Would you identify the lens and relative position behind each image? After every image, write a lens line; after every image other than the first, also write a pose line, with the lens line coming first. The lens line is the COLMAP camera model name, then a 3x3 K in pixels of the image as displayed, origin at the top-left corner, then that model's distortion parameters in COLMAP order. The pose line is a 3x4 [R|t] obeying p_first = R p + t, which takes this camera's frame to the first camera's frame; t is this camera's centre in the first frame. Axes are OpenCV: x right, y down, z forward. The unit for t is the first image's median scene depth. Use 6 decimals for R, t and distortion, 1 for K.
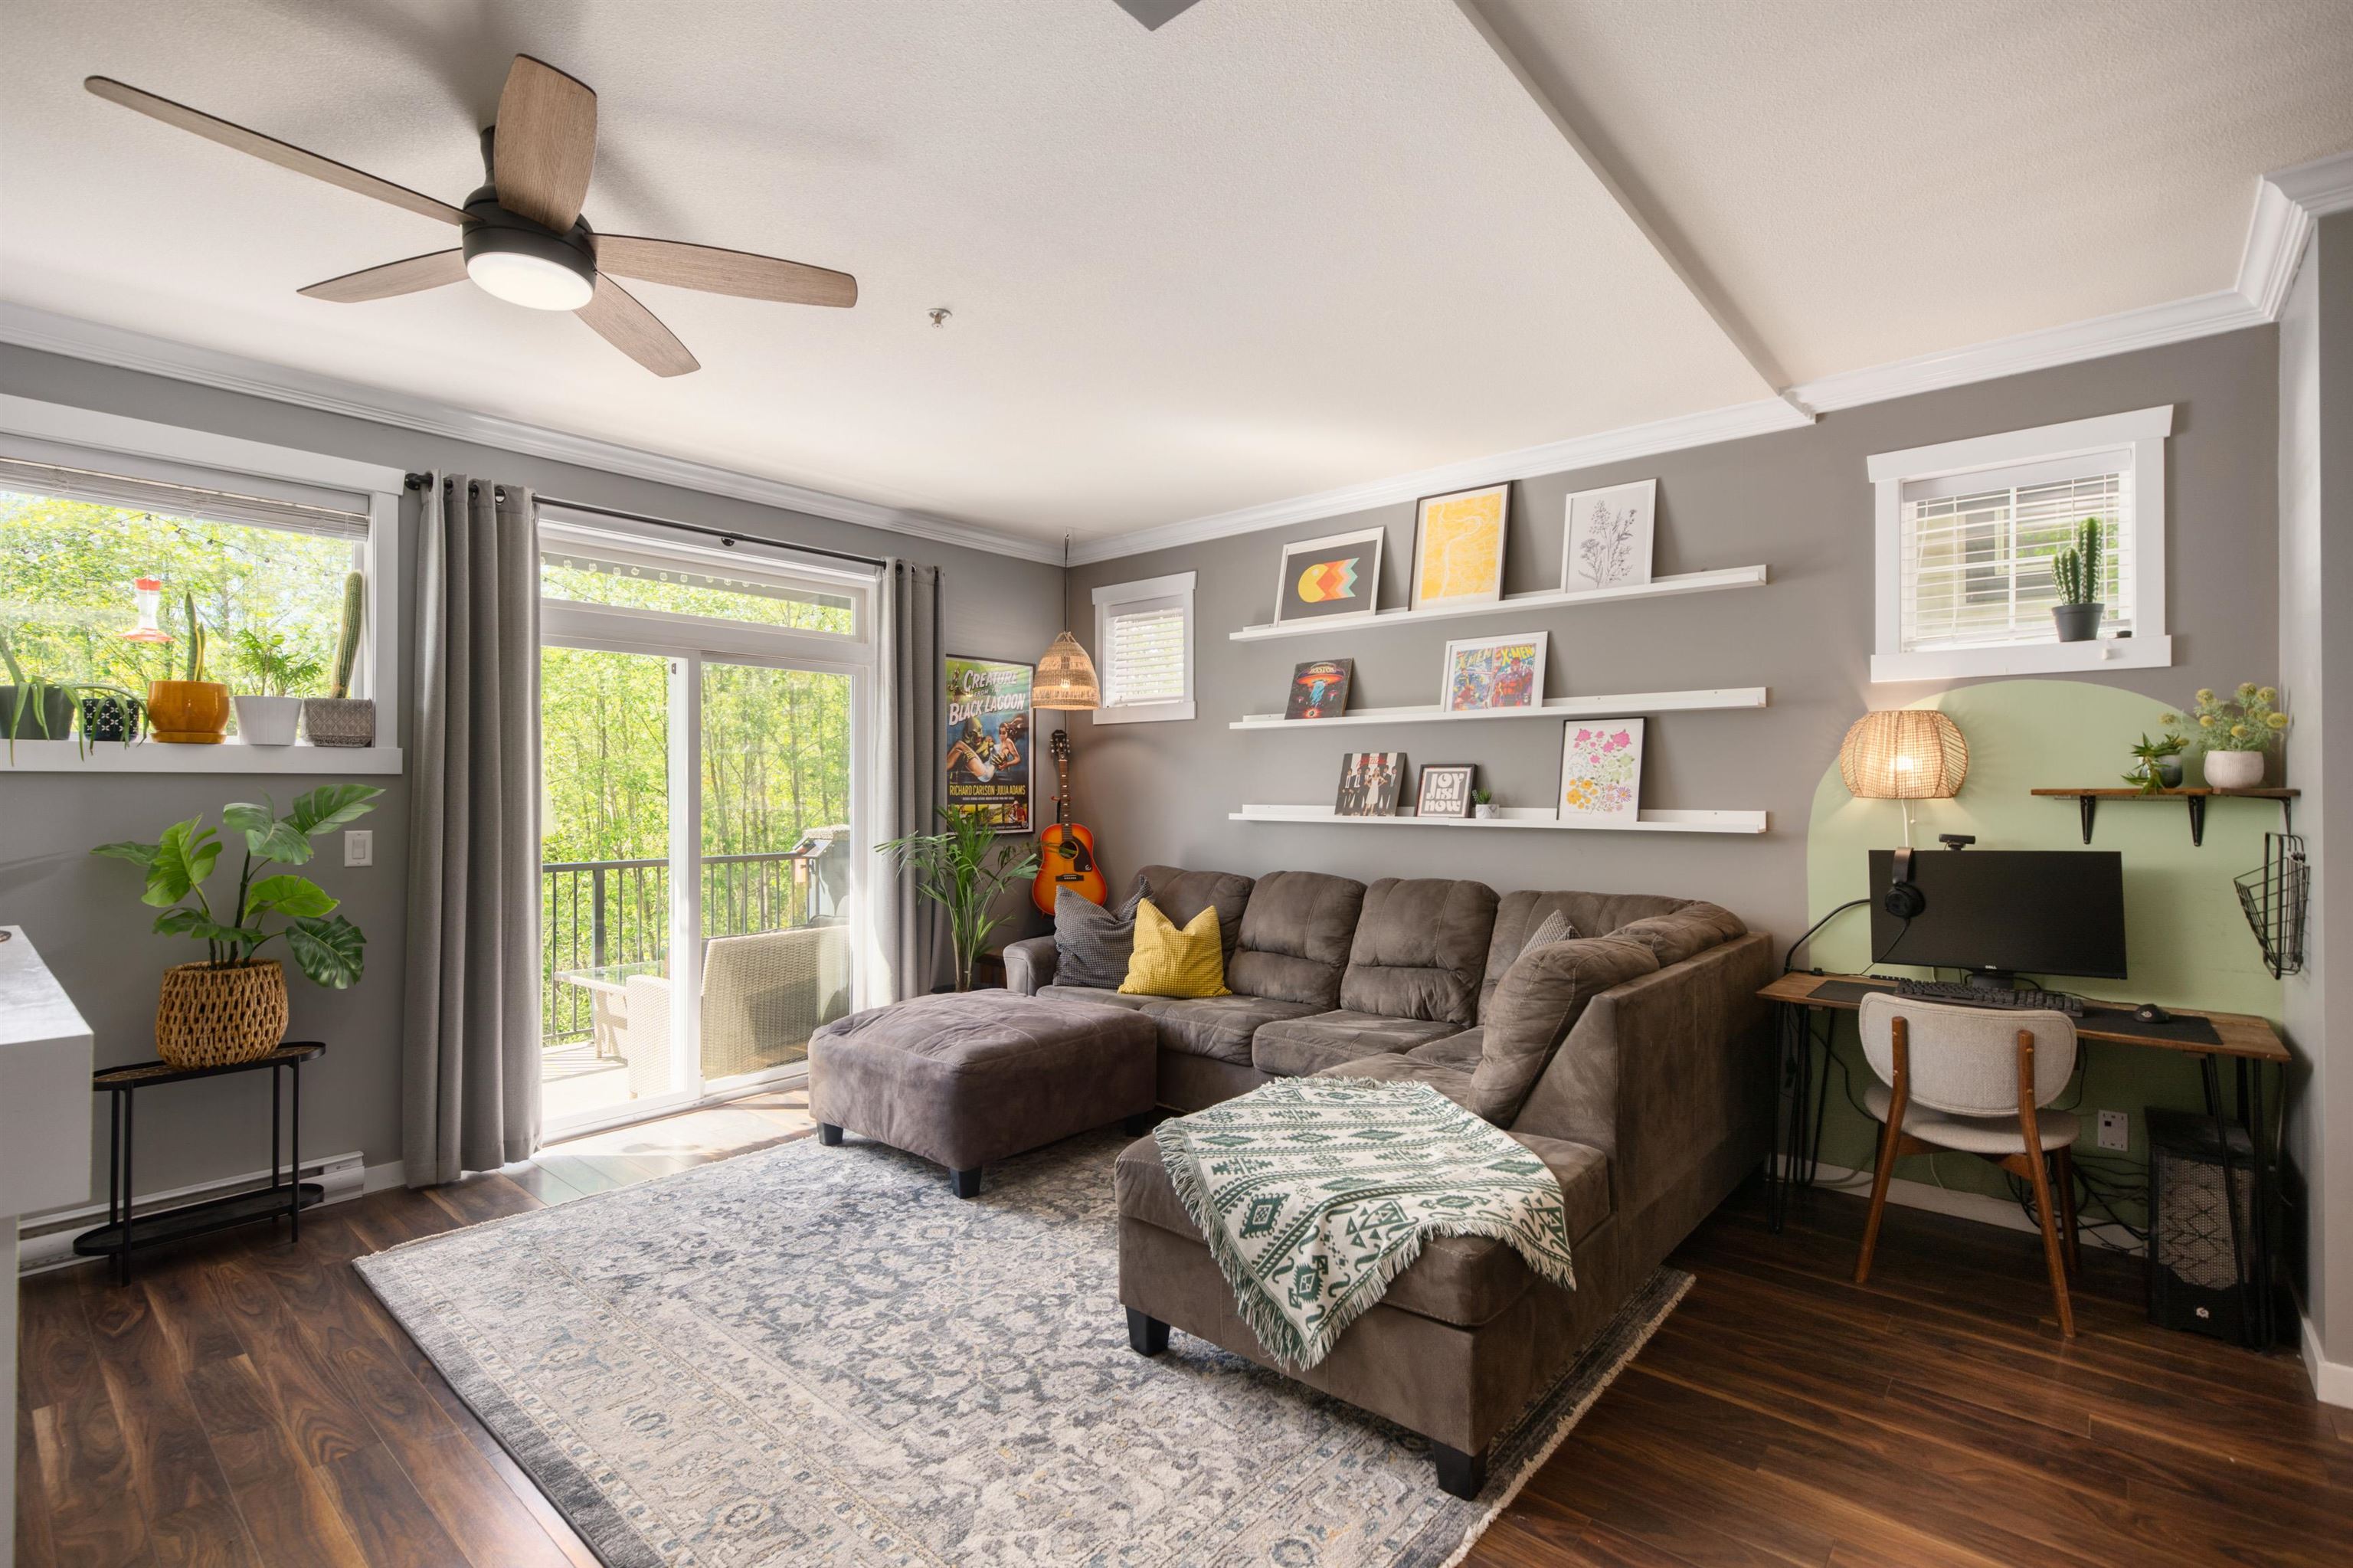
lens RADIAL K [[1083.7, 0, 1194.7], [0, 1083.7, 780.3], [0, 0, 1]] dist [0.000322, -0.000371]
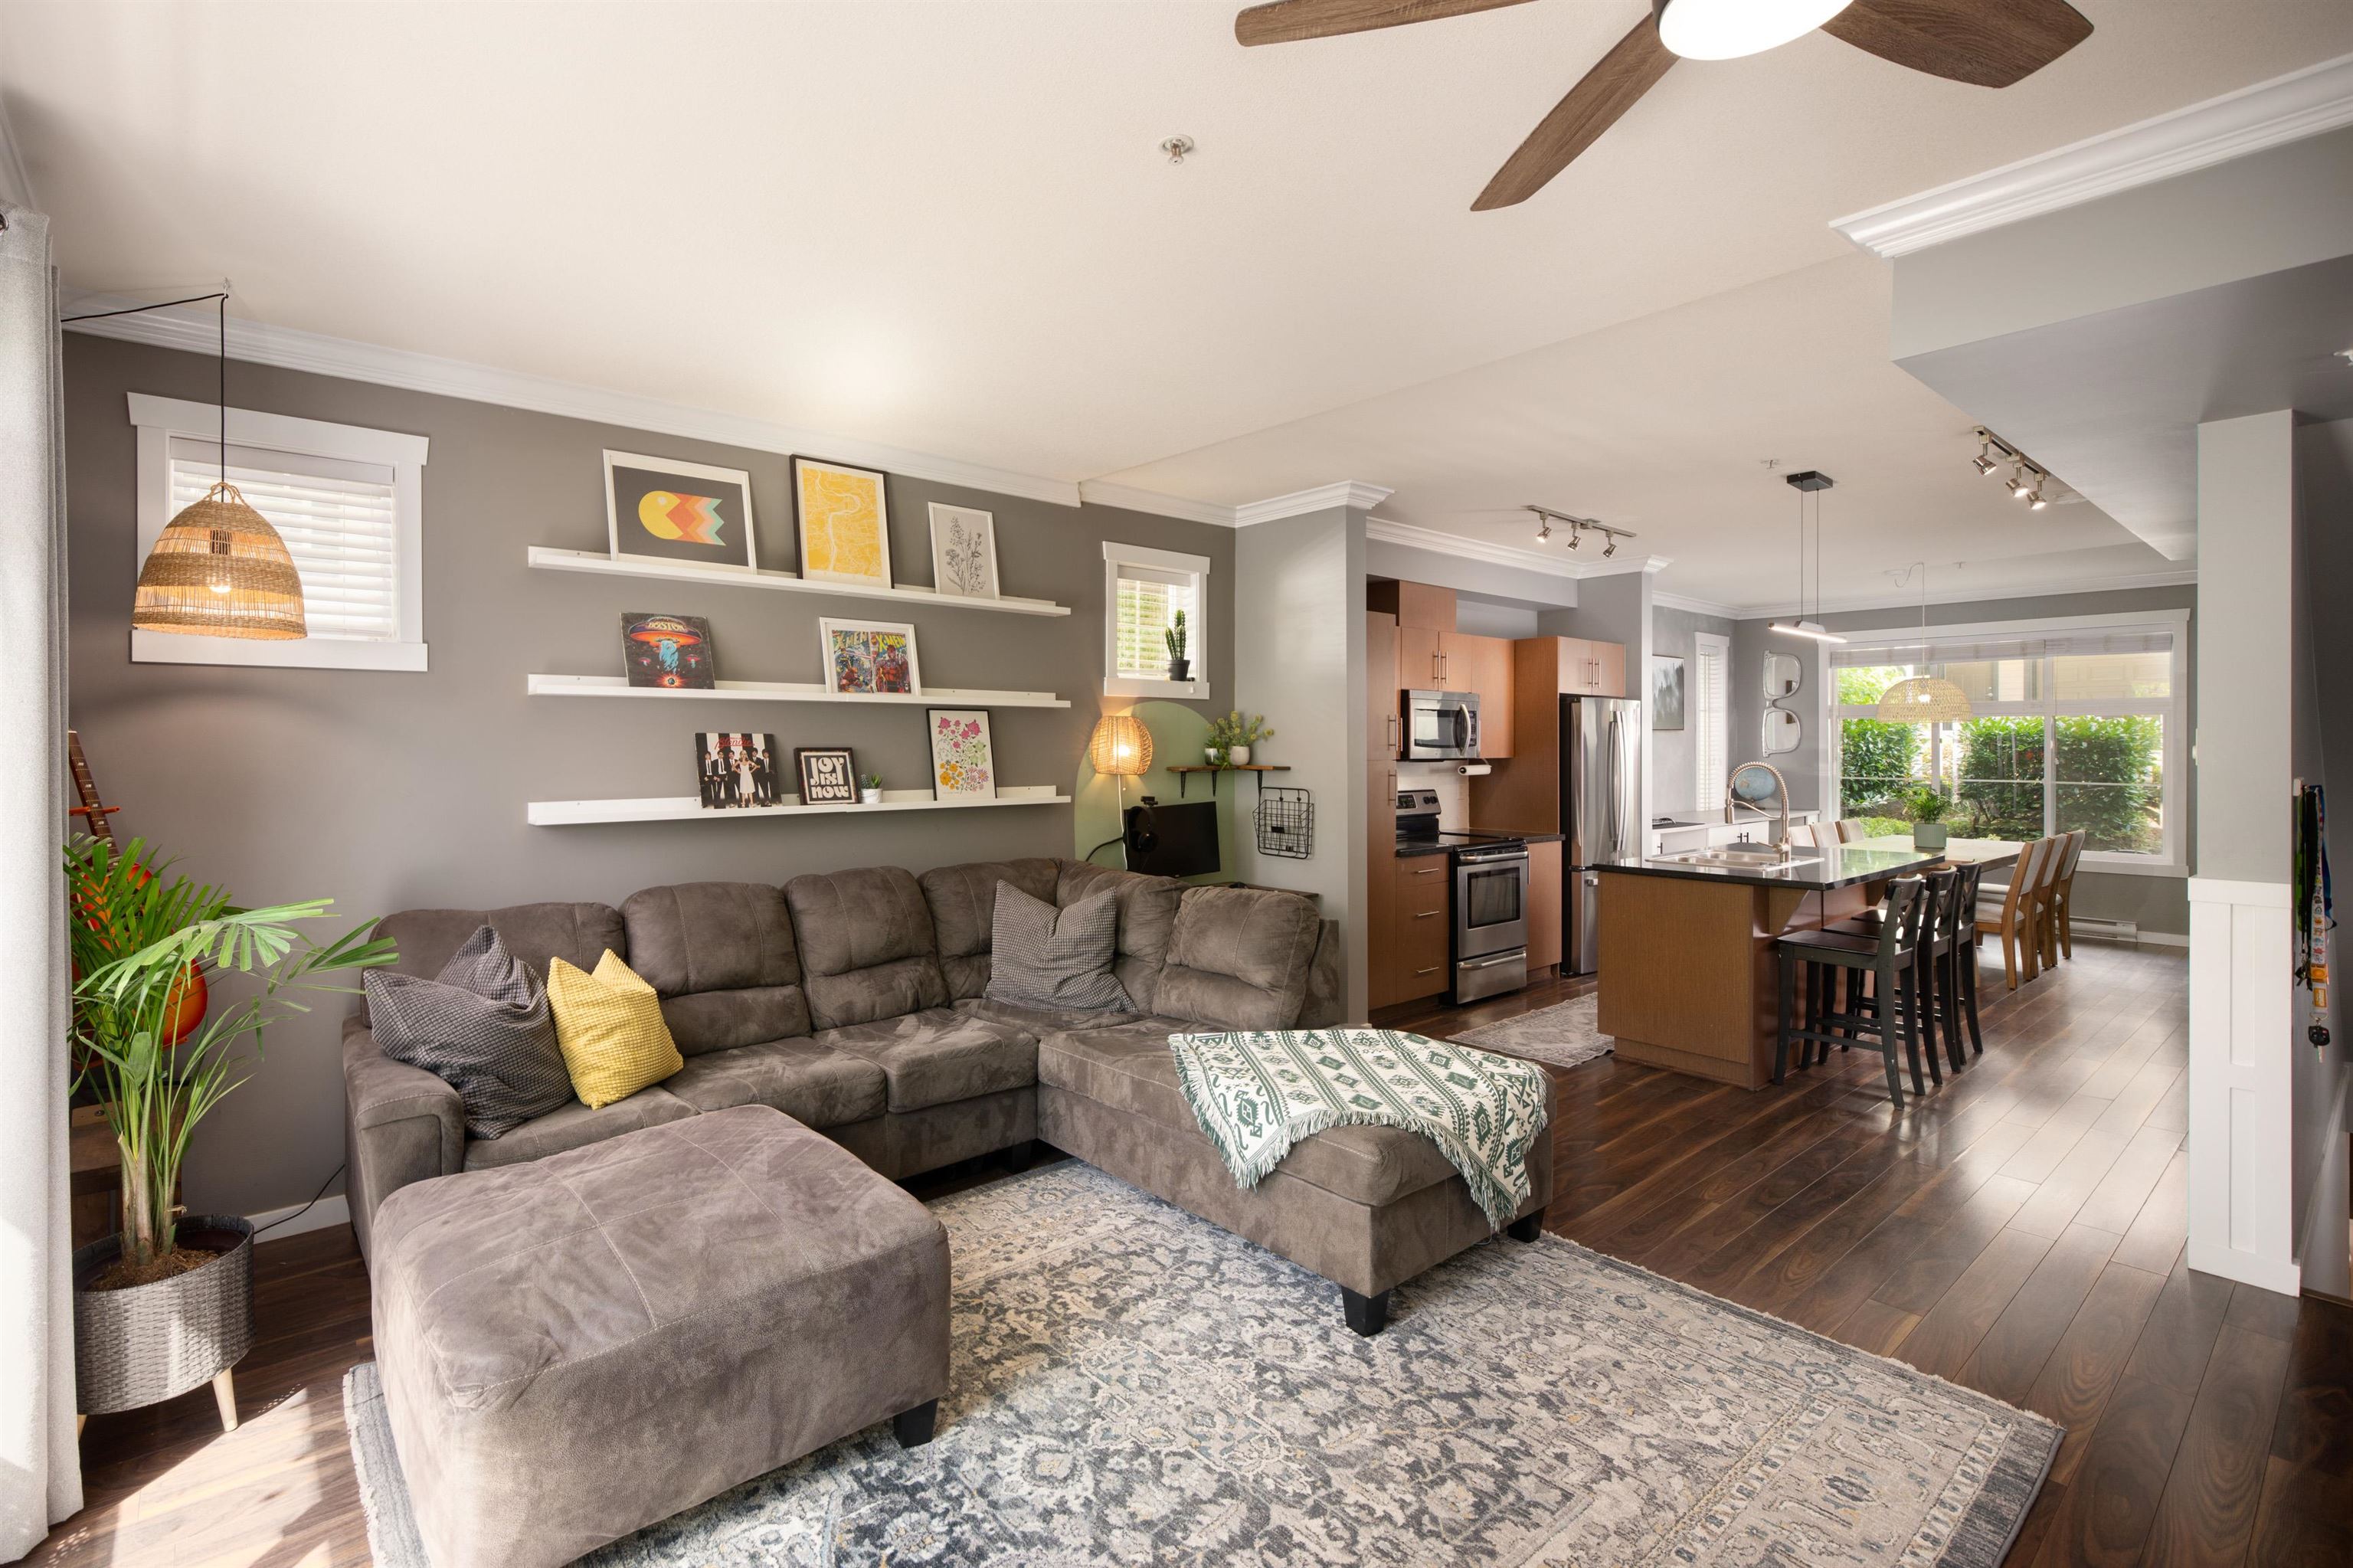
lens RADIAL K [[1005.0, 0, 1106.4], [0, 1005.0, 744.7], [0, 0, 1]] dist [0.000145, -0.000066]
pose [[0.214171, 0.000470, 0.976796, -0.727328], [-0.008288, 0.999965, 0.001336, -0.026251], [-0.976761, -0.008381, 0.214168, 0.726169]]
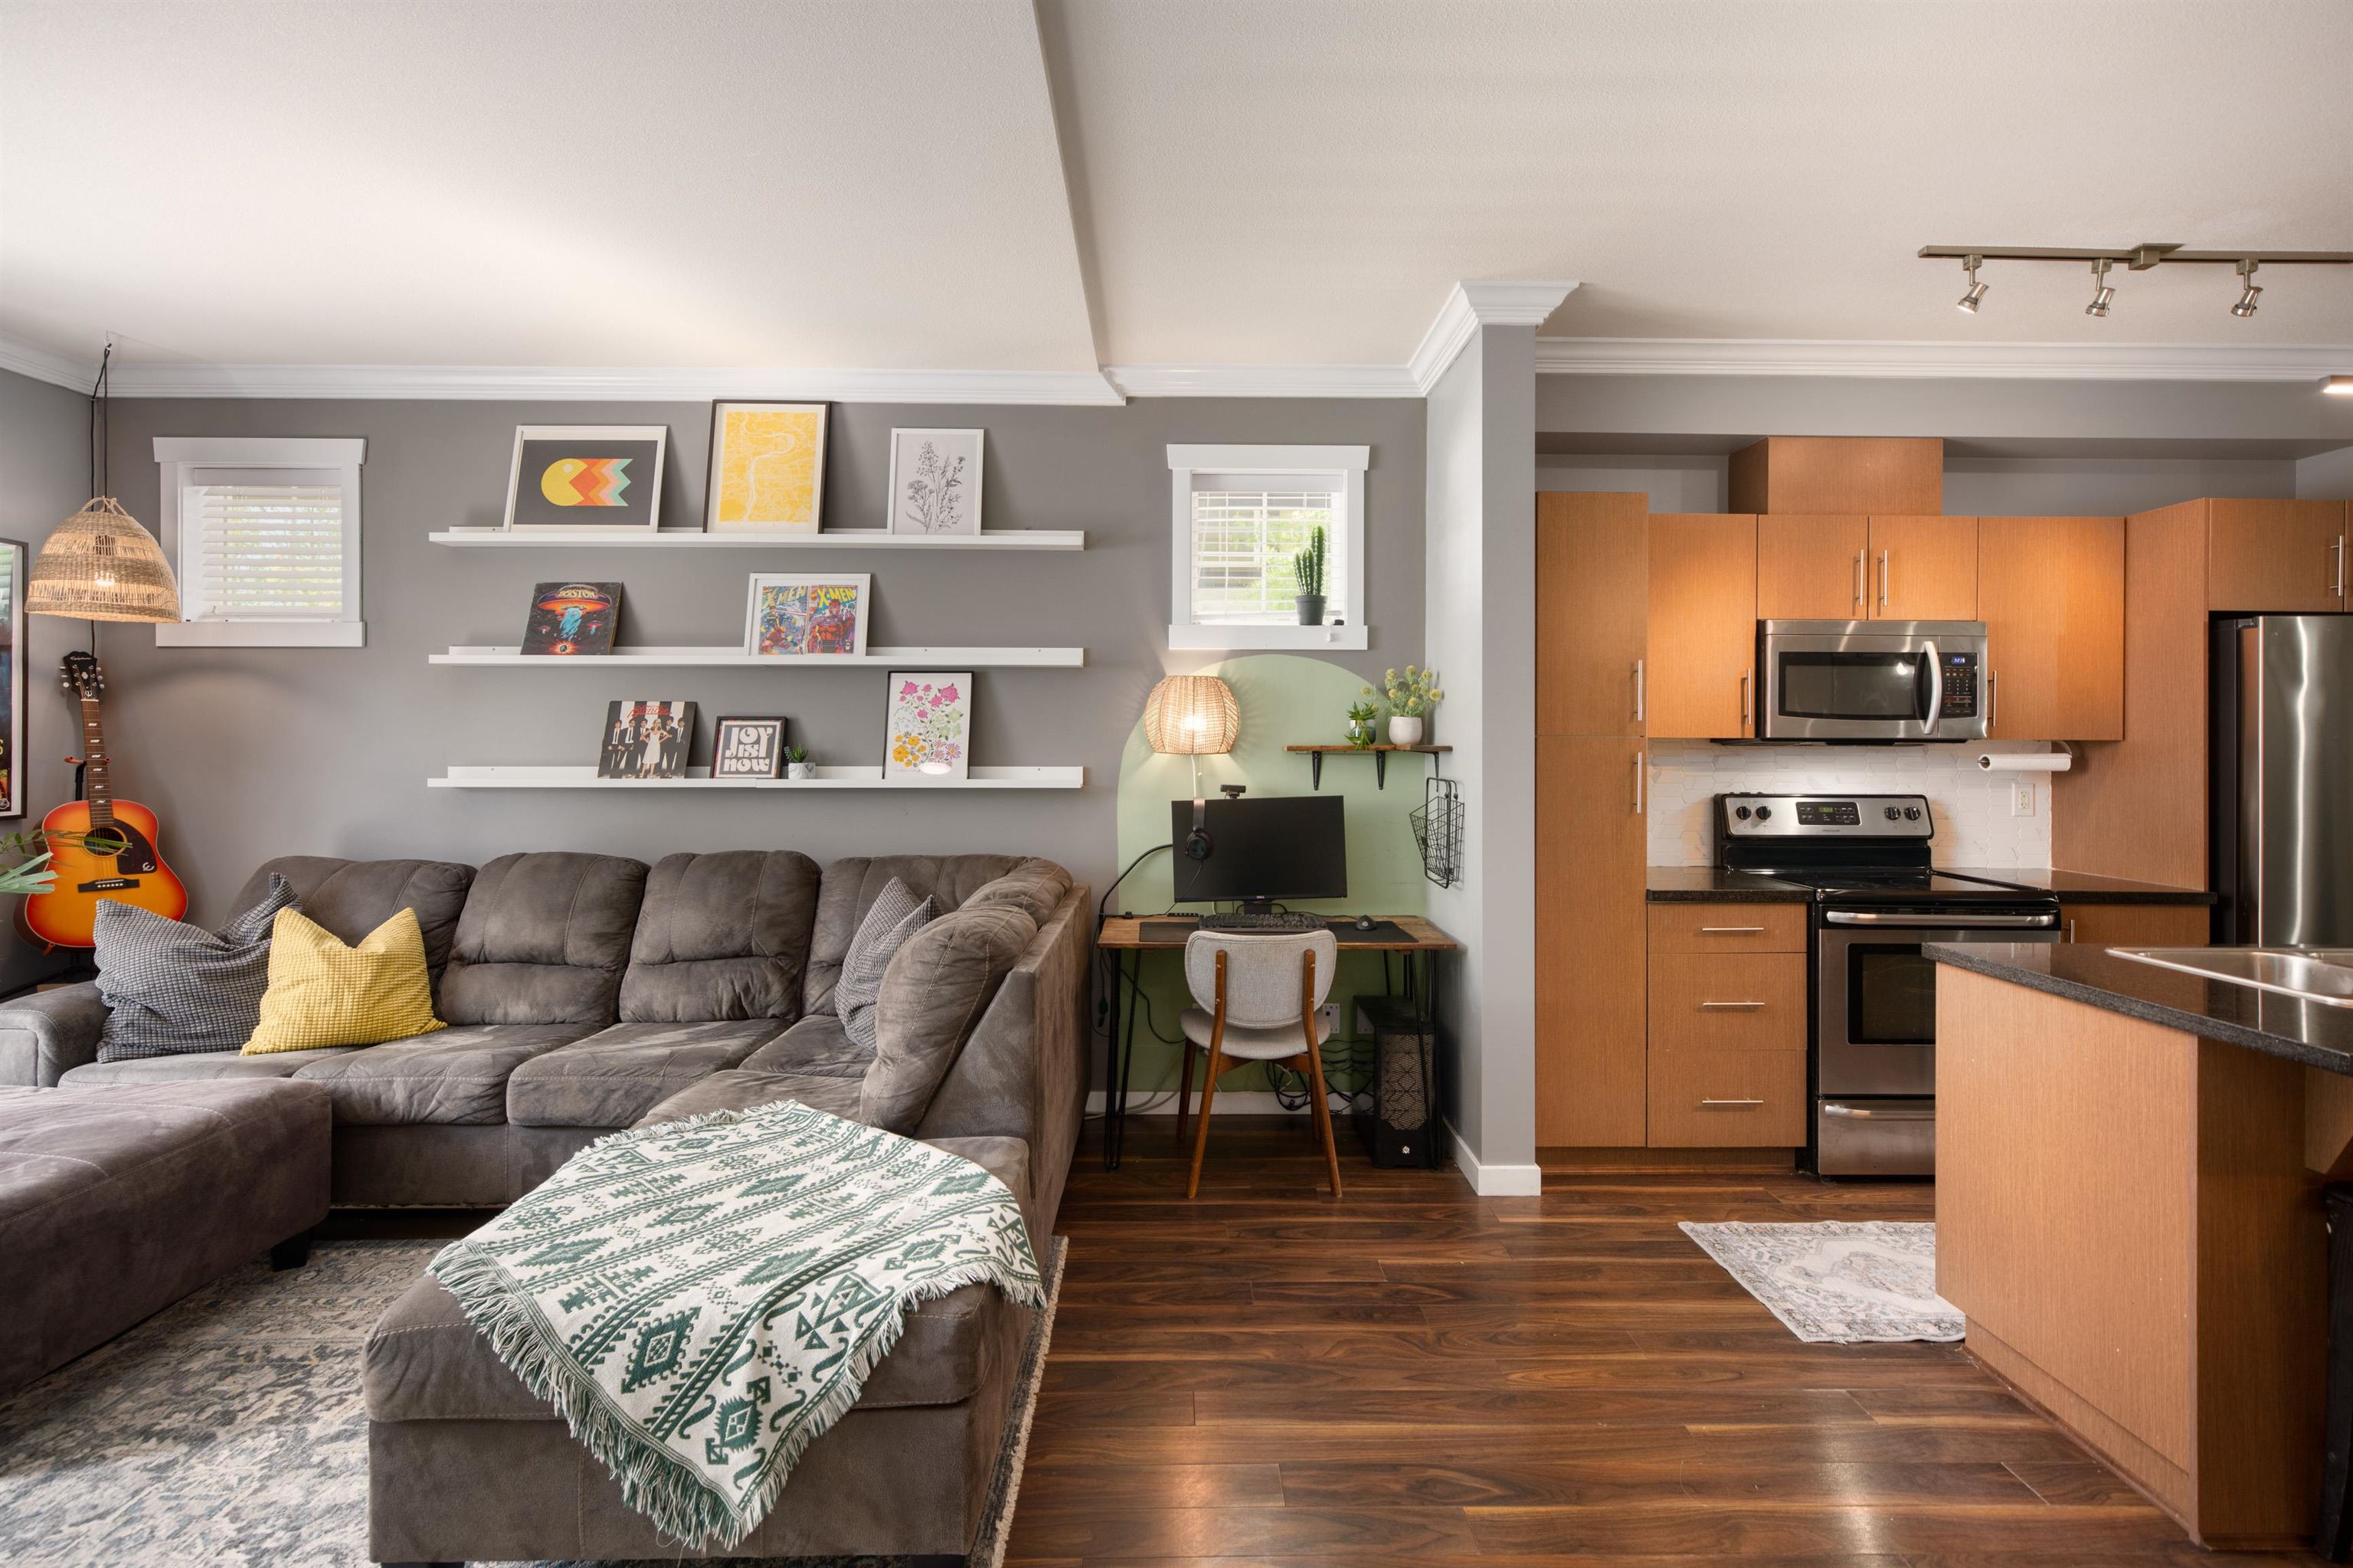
lens RADIAL K [[1090.8, 0, 1202.7], [0, 1090.8, 741.1], [0, 0, 1]] dist [0.003272, 0.000287]
pose [[0.750375, 0.001319, 0.661011, -0.089889], [-0.006112, 0.999969, 0.004942, -0.002295], [-0.660984, -0.007748, 0.750360, 0.143107]]
